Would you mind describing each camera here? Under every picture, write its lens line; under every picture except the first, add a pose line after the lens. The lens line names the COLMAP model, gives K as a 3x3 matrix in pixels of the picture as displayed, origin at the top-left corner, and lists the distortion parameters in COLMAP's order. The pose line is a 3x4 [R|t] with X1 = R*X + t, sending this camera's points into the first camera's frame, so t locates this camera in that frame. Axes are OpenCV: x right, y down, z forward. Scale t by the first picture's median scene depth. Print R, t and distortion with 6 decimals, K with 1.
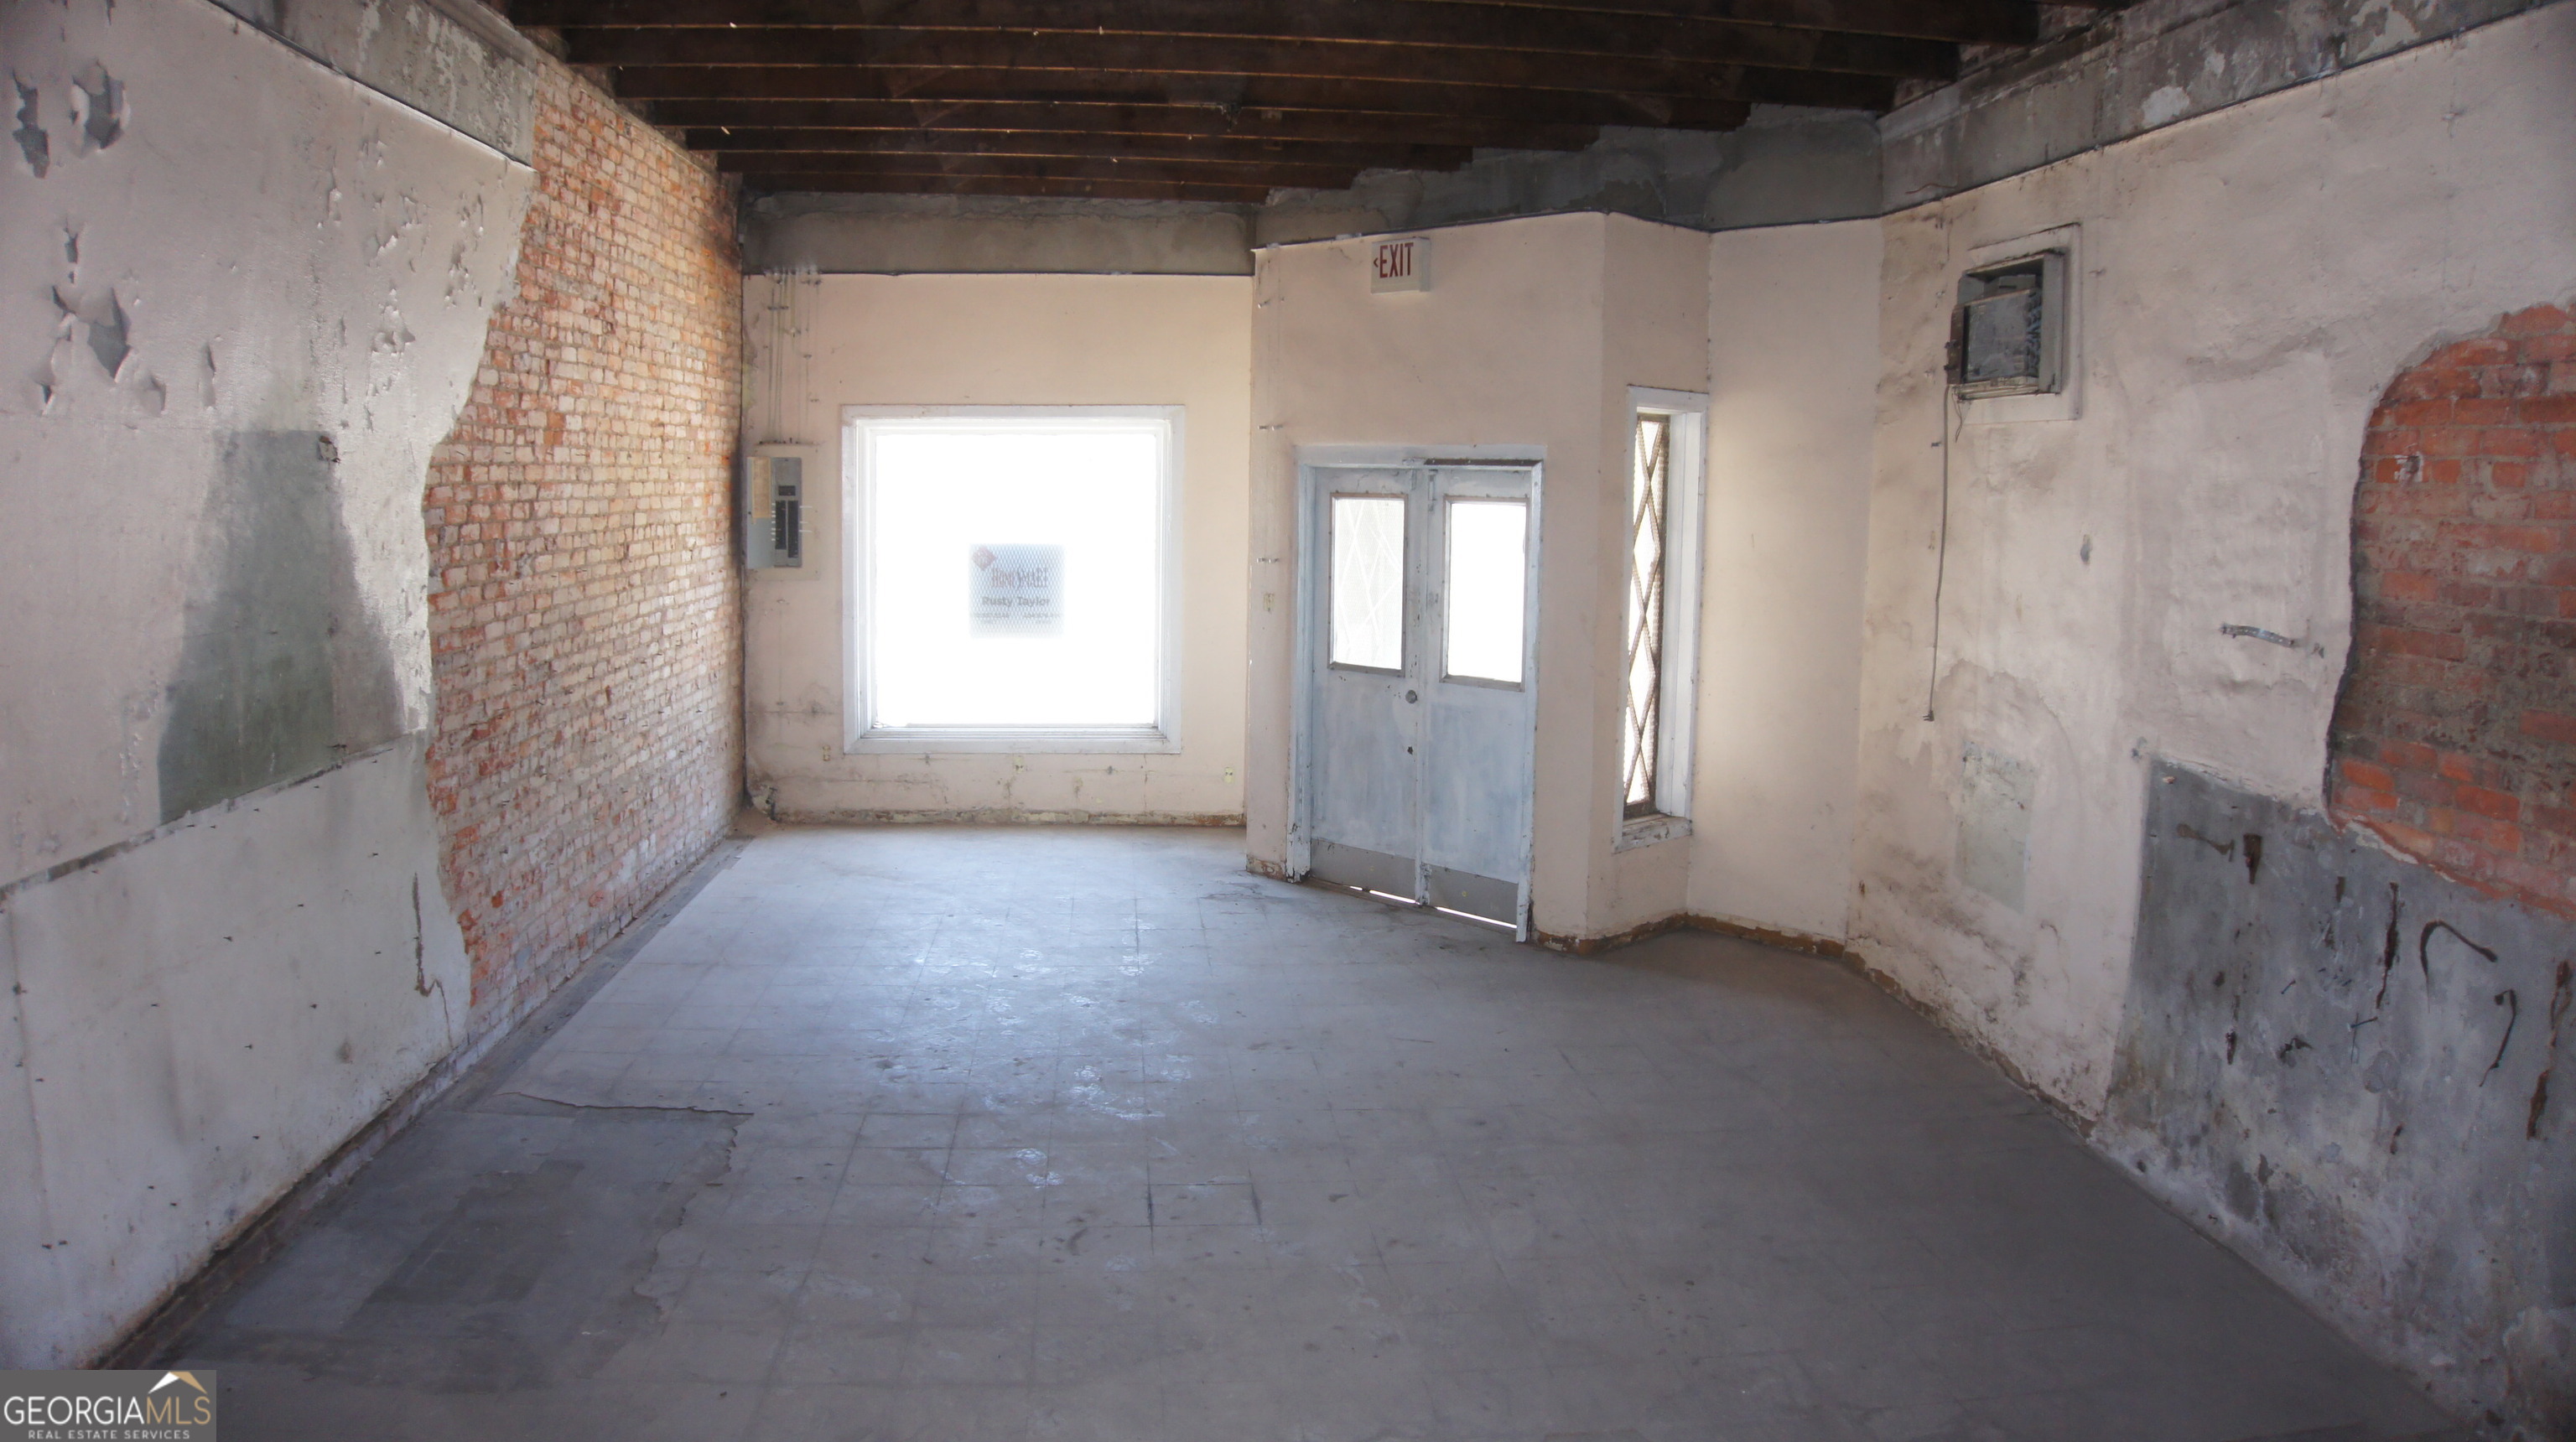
lens RADIAL K [[1787.4, 0, 1288.0], [0, 1787.4, 721.0], [0, 0, 1]] dist [-0.230638, 0.082746]
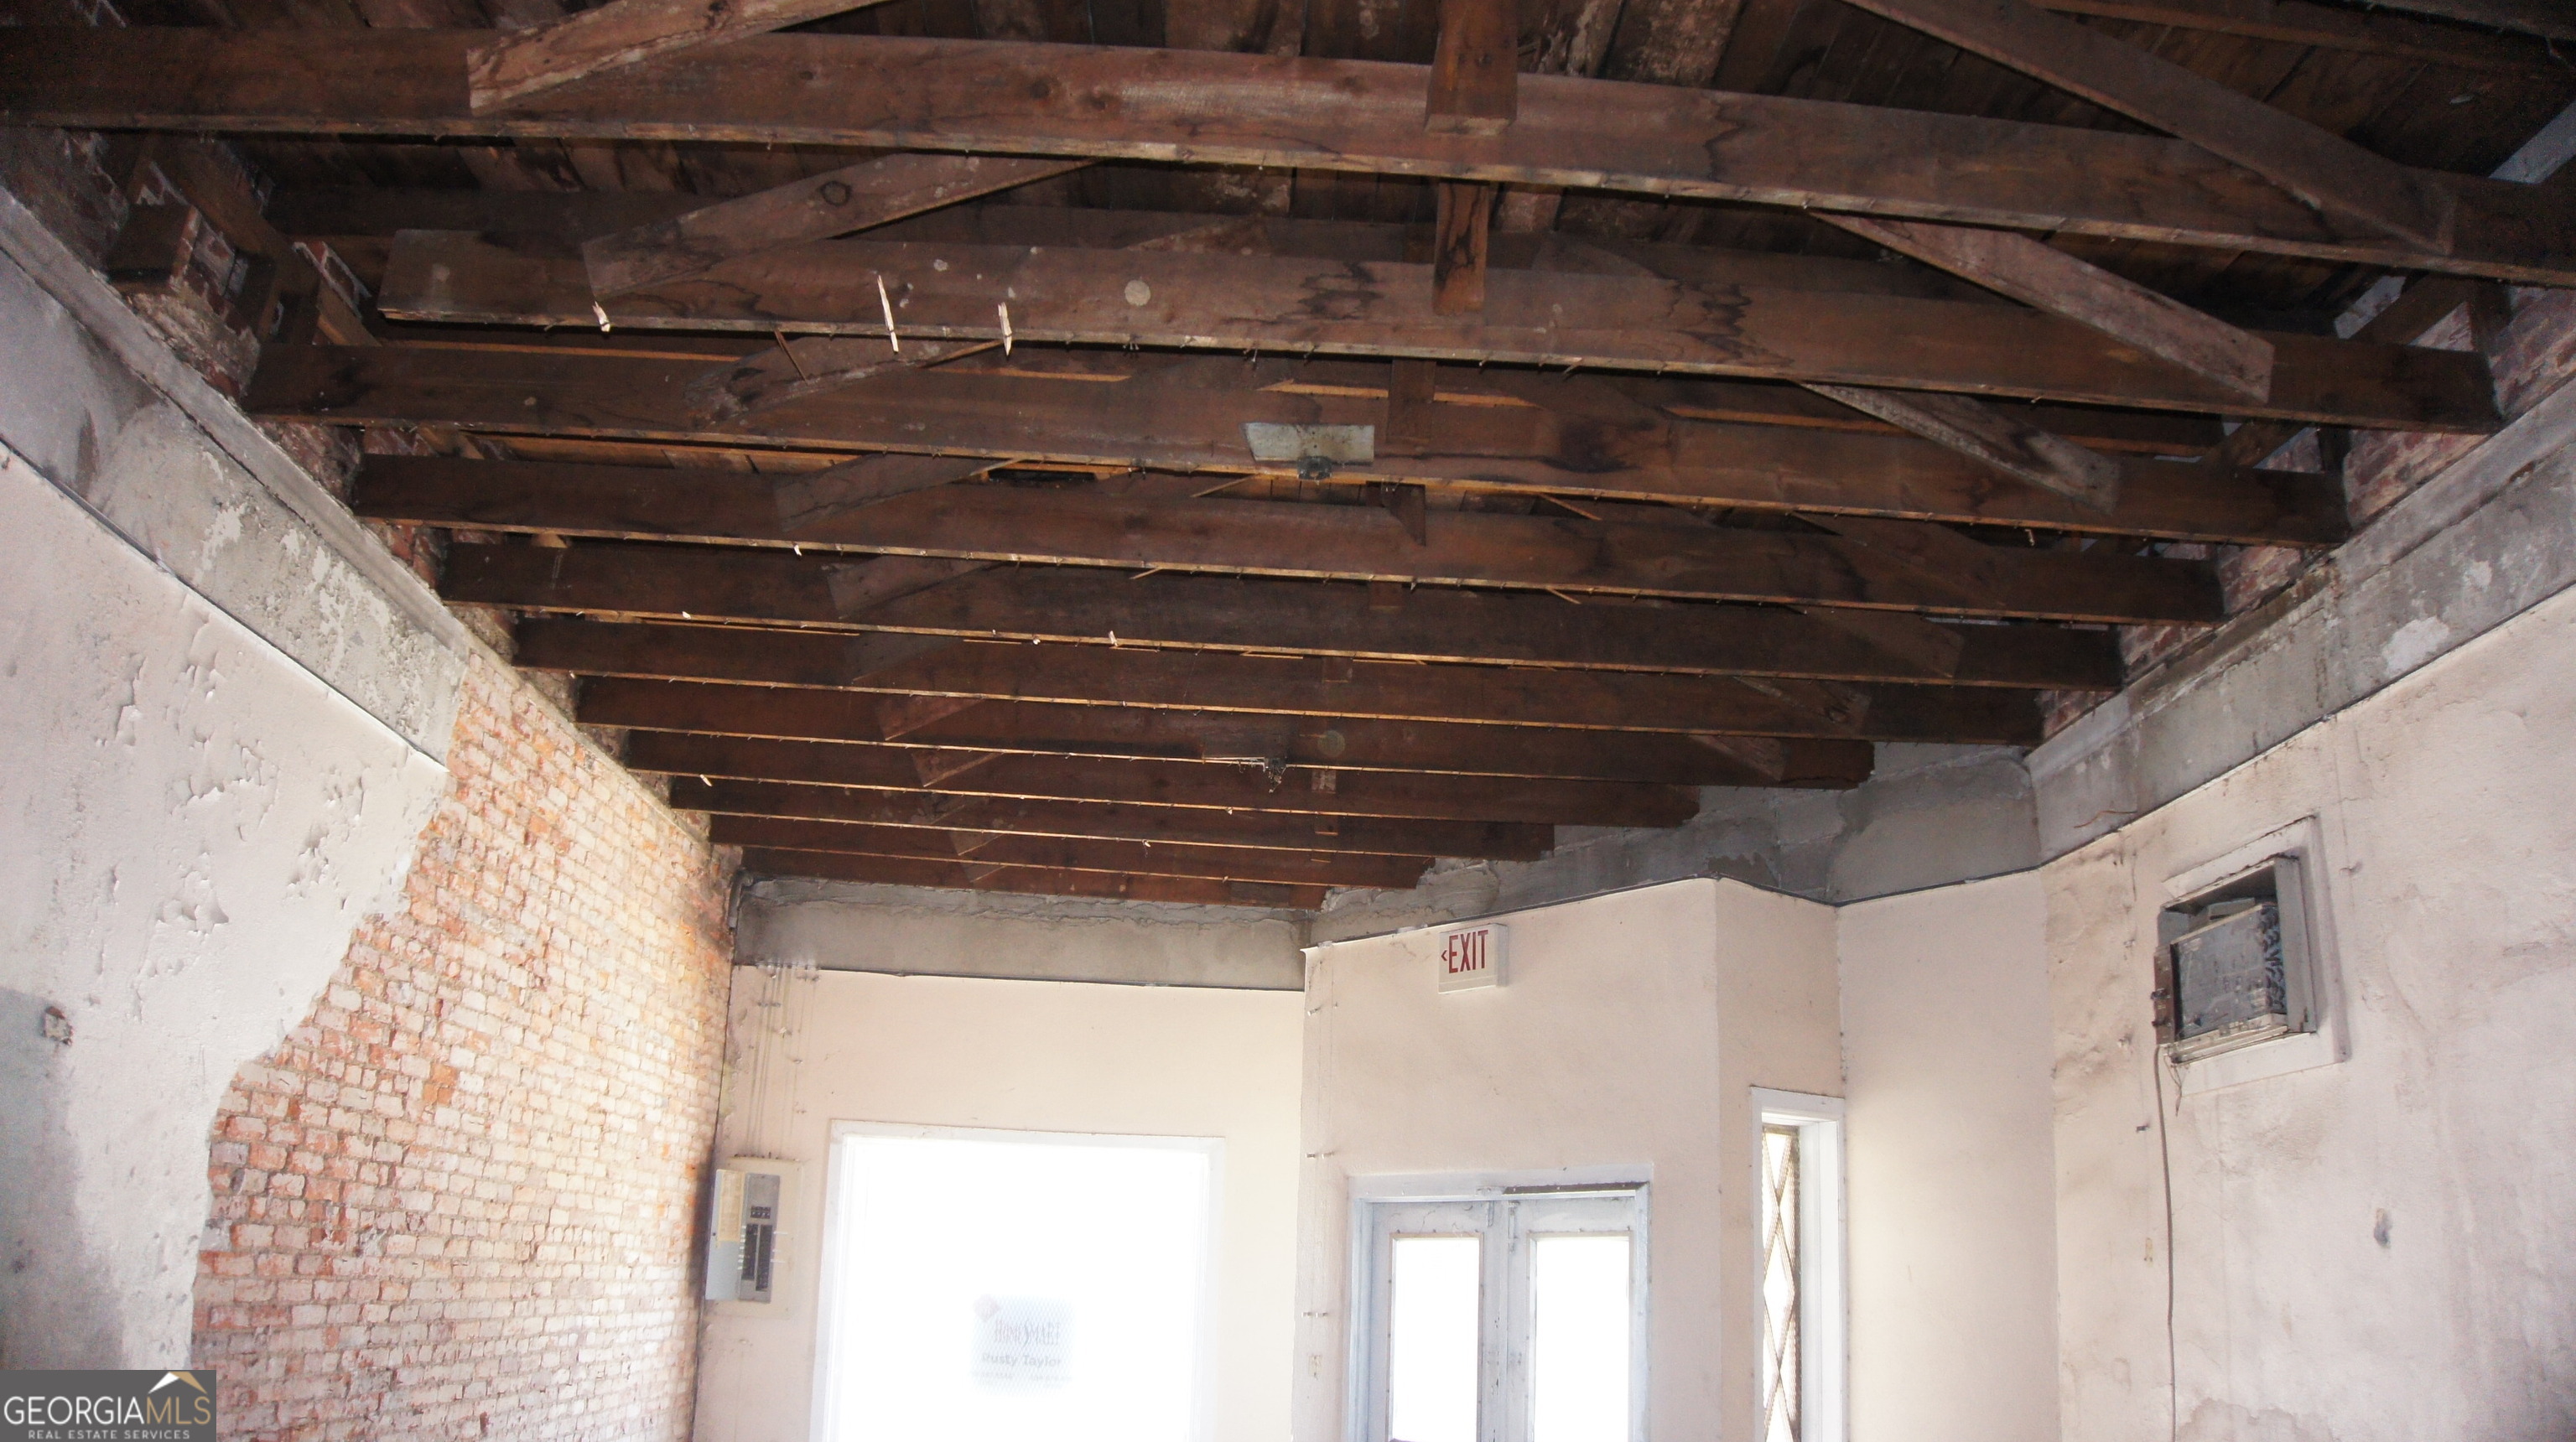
lens RADIAL K [[1787.4, 0, 1288.0], [0, 1787.4, 721.0], [0, 0, 1]] dist [-0.230638, 0.082746]
pose [[0.999074, 0.002756, -0.042936, 0.012860], [-0.020731, 0.905298, -0.424271, 0.004779], [0.037701, 0.424769, 0.904517, 0.193729]]
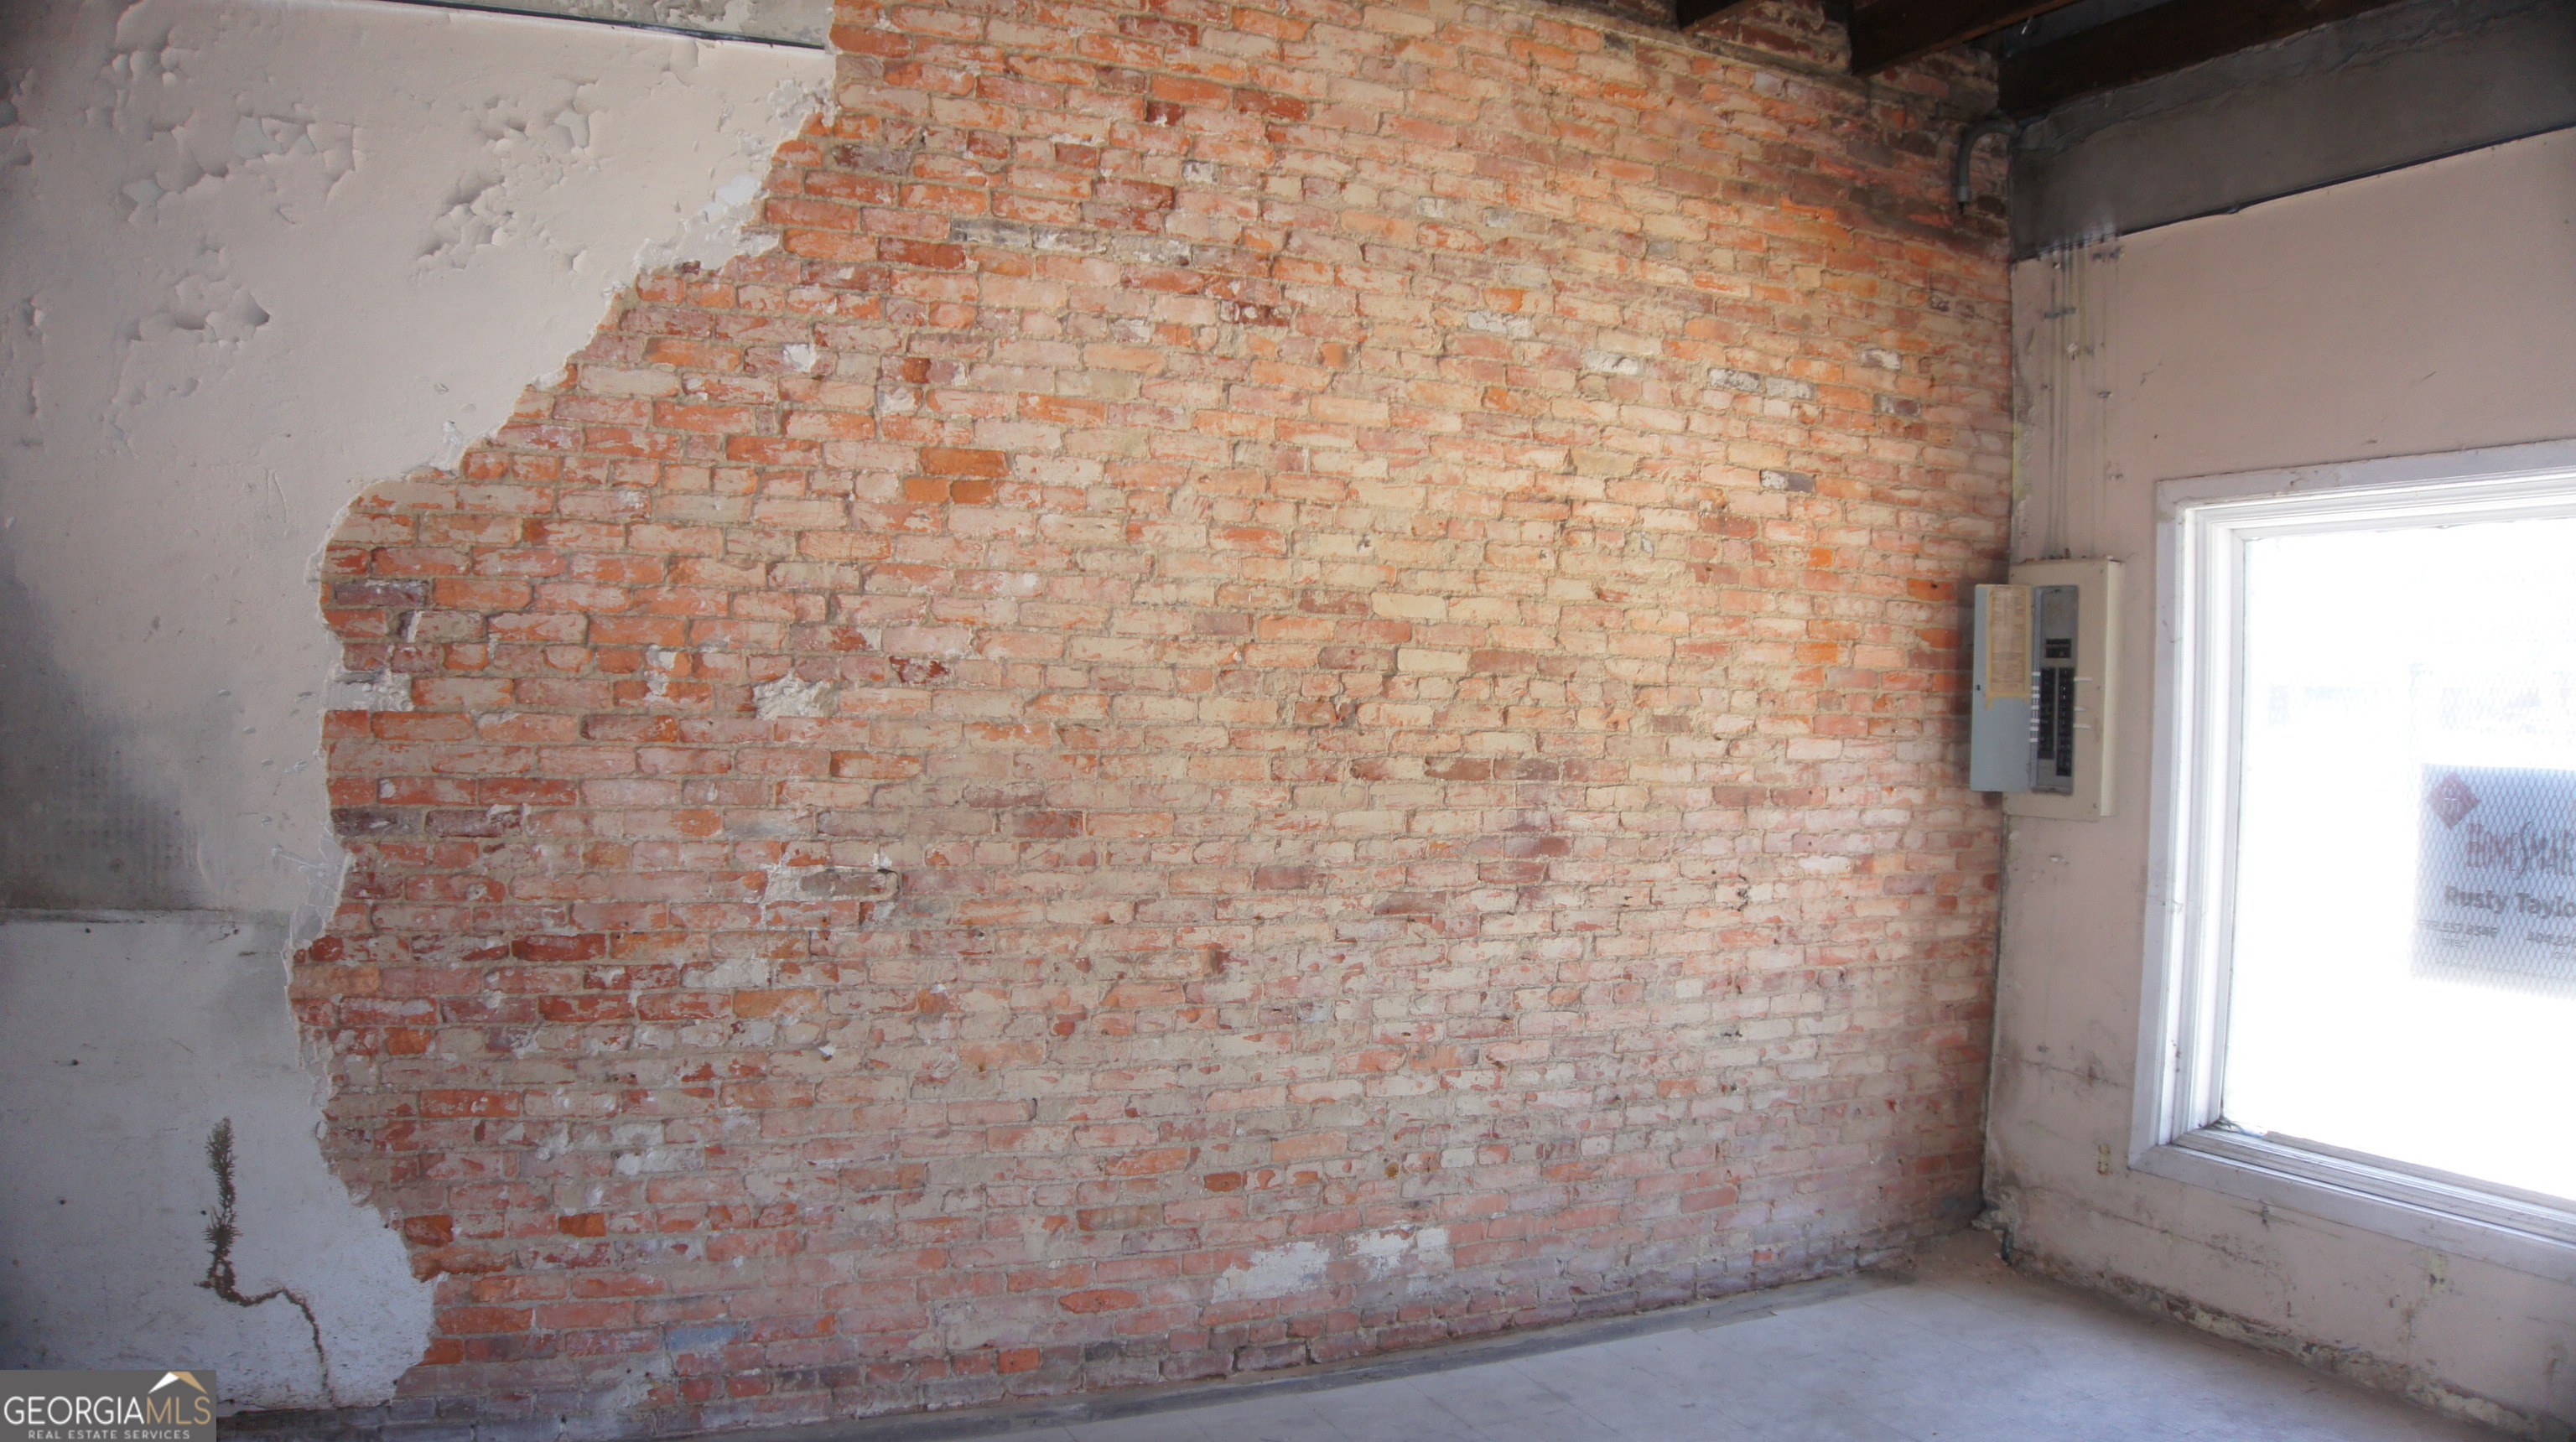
lens RADIAL K [[1787.4, 0, 1288.0], [0, 1787.4, 721.0], [0, 0, 1]] dist [-0.230638, 0.082746]
pose [[0.339415, 0.003885, -0.940629, 0.166429], [-0.146732, 0.987968, -0.048866, -0.070438], [0.929122, 0.154607, 0.335902, 0.853397]]
